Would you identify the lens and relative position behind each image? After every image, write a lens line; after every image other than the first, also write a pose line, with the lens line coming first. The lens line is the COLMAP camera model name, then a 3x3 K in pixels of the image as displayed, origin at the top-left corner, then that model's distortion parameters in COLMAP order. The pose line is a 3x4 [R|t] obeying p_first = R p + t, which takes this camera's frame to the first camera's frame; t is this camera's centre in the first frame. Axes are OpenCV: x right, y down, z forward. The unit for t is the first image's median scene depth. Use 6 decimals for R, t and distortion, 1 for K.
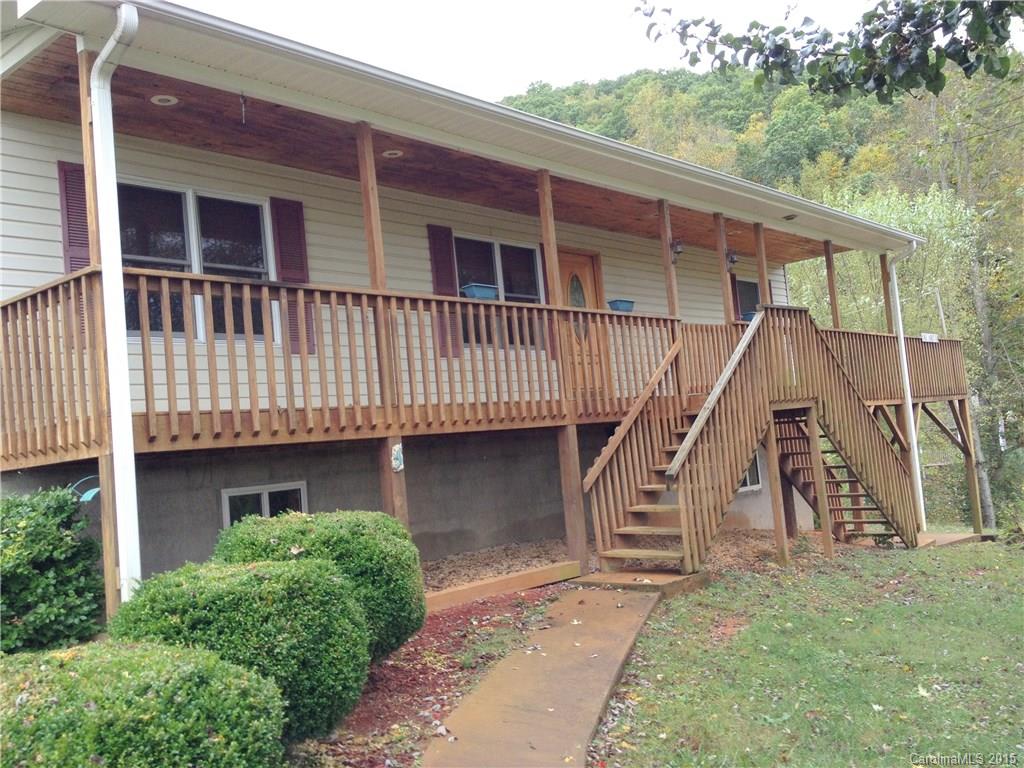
lens RADIAL K [[978.0, 0, 512.0], [0, 978.0, 384.0], [0, 0, 1]] dist [0.186609, -0.468282]
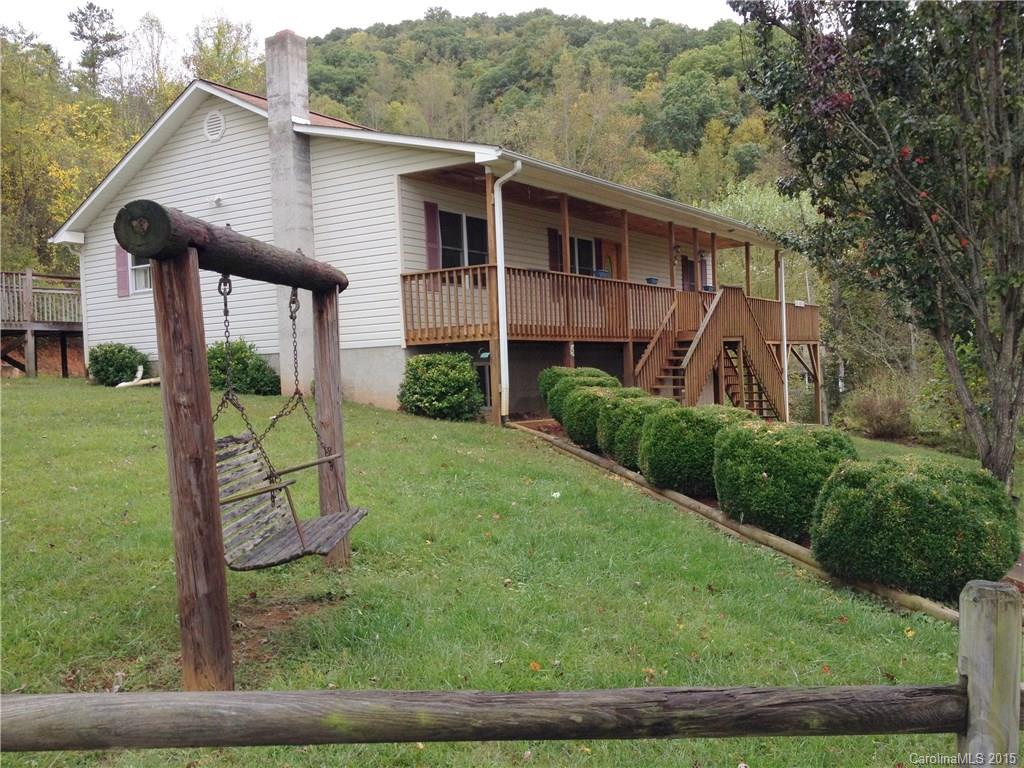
lens RADIAL K [[978.0, 0, 512.0], [0, 978.0, 384.0], [0, 0, 1]] dist [0.186609, -0.468282]
pose [[0.989343, 0.055067, 0.134791, -0.129835], [-0.064460, 0.995713, 0.066340, 0.003006], [-0.130560, -0.074322, 0.988651, -0.275708]]
